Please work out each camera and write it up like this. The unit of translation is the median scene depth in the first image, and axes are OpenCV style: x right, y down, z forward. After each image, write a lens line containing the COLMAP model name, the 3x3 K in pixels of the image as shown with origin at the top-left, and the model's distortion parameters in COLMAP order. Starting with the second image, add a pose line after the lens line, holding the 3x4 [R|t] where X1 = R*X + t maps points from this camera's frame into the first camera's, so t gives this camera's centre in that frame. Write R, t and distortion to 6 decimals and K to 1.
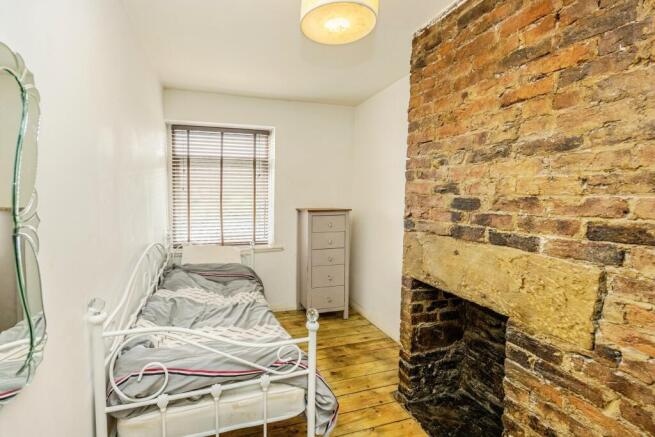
lens RADIAL K [[267.0, 0, 326.8], [0, 267.0, 203.3], [0, 0, 1]] dist [0.001590, 0.000026]
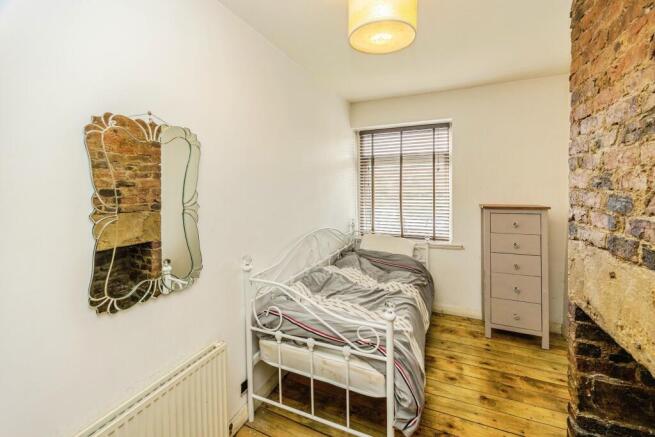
lens RADIAL K [[259.4, 0, 327.8], [0, 259.4, 186.5], [0, 0, 1]] dist [0.000423, 0.000049]
pose [[0.789940, -0.012627, -0.613054, 0.219368], [-0.013232, 0.999204, -0.037631, -0.004693], [0.613041, 0.037838, 0.789144, 0.015897]]
